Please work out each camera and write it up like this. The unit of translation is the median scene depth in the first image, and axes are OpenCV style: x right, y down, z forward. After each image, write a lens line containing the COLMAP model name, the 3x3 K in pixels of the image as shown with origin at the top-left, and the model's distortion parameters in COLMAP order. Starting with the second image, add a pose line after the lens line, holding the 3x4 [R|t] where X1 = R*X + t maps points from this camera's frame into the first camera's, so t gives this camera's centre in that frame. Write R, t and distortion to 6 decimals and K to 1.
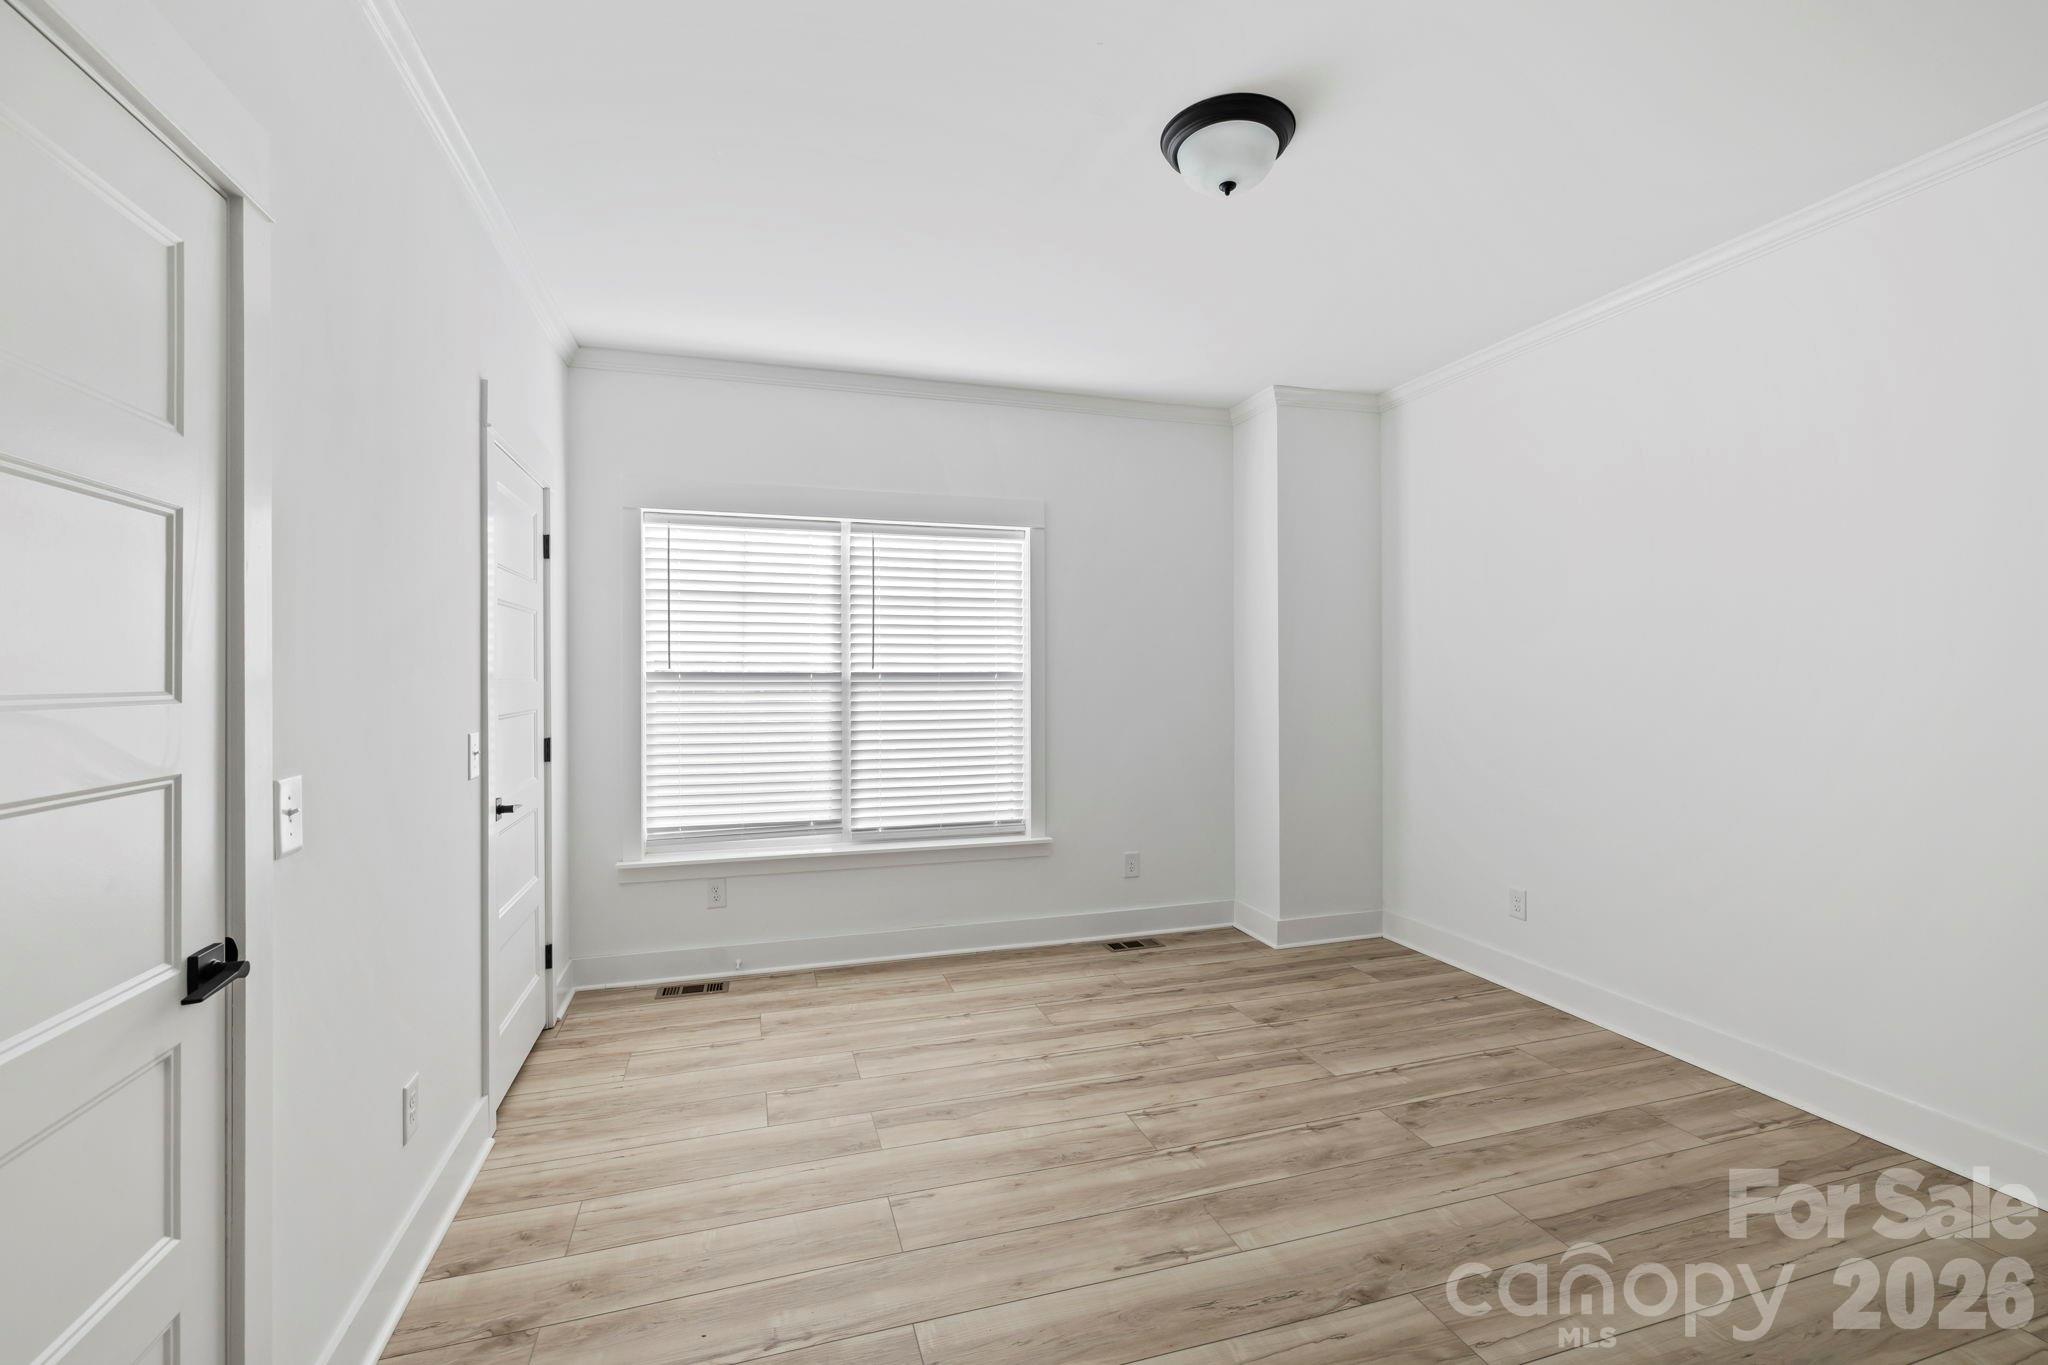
lens RADIAL K [[788.3, 0, 1024.0], [0, 788.3, 682.5], [0, 0, 1]] dist [-0.024457, 0.000031]
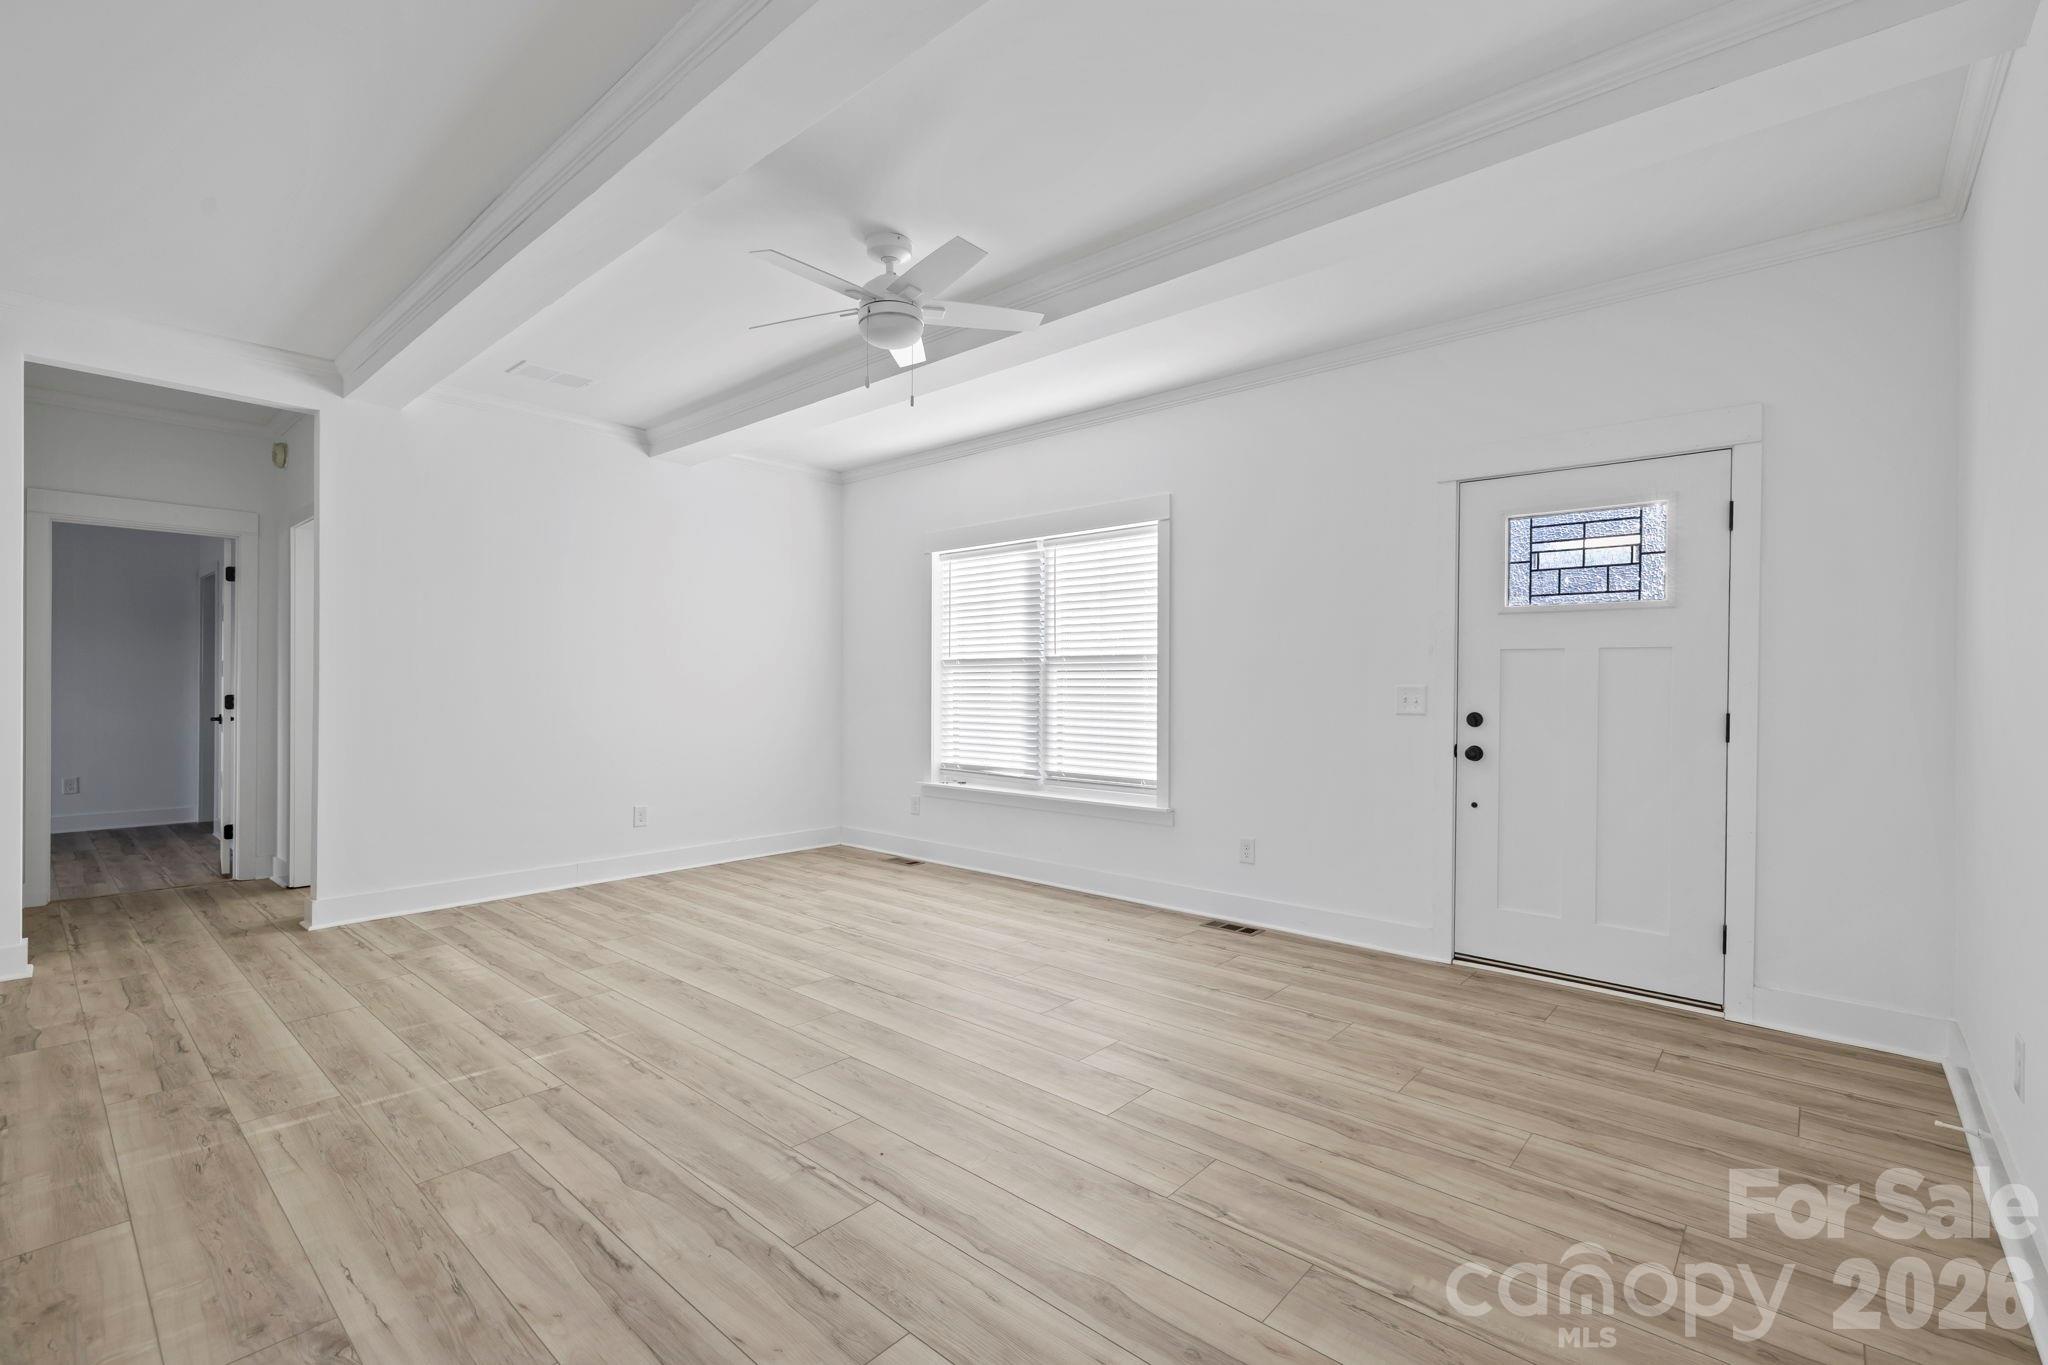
lens RADIAL K [[897.9, 0, 1026.5], [0, 897.9, 689.5], [0, 0, 1]] dist [0.001499, -0.000187]
pose [[0.537715, 0.005411, -0.843109, 0.997241], [-0.005145, 0.999982, 0.003136, 0.035582], [0.843111, 0.002651, 0.537733, 0.189979]]
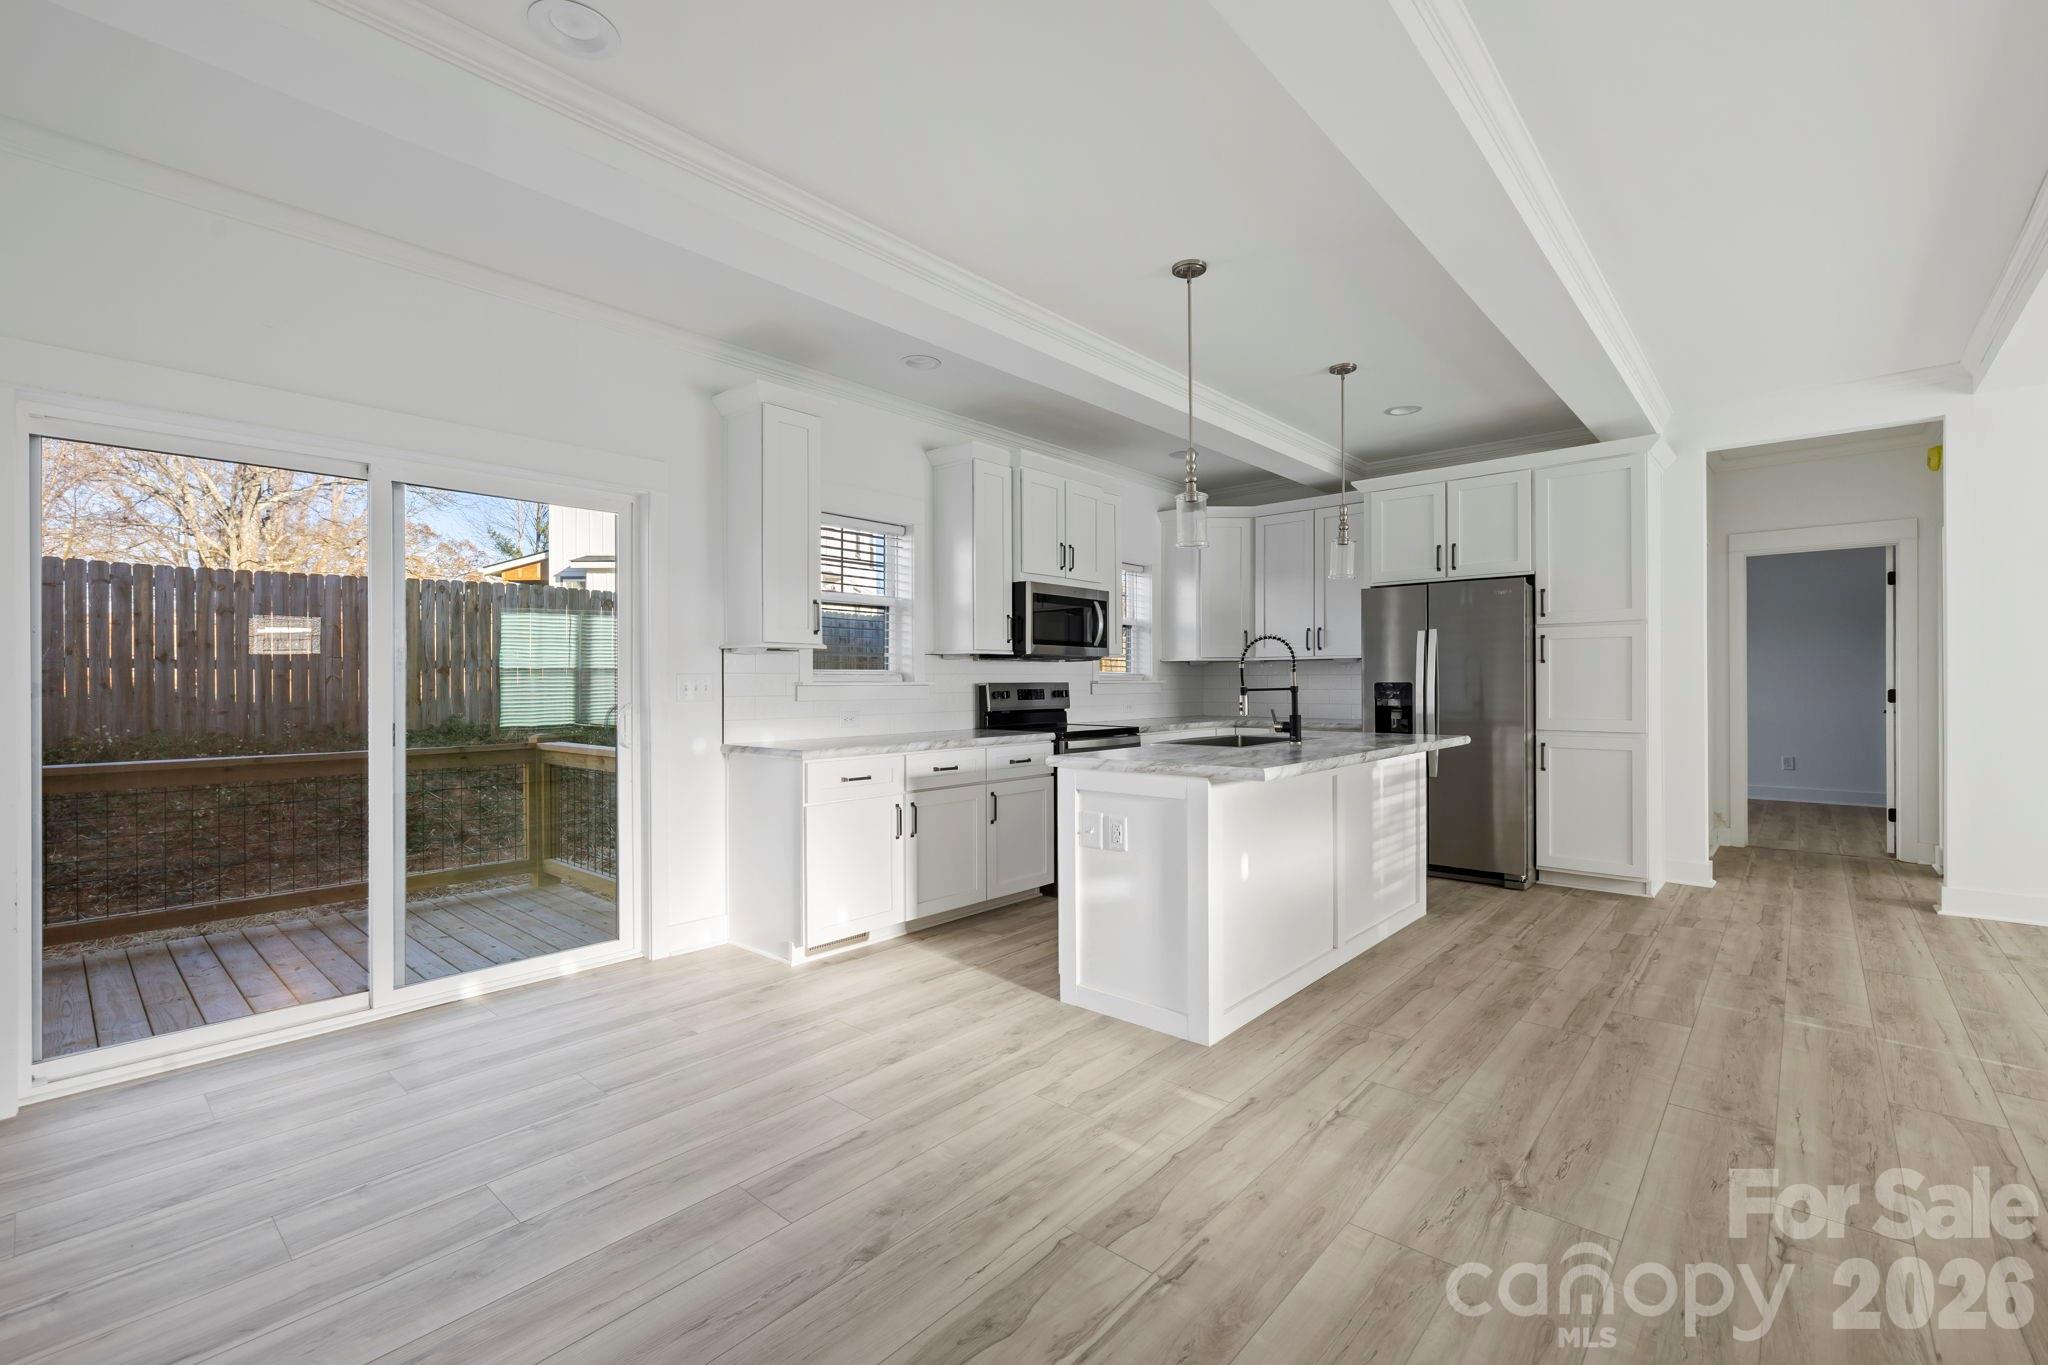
lens RADIAL K [[882.0, 0, 1024.0], [0, 882.0, 682.5], [0, 0, 1]] dist [0.002807, 0.000243]
pose [[-0.843638, 0.004008, -0.536898, 1.207896], [0.004250, 0.999991, 0.000786, 0.035913], [0.536896, -0.001619, -0.843647, 0.380197]]
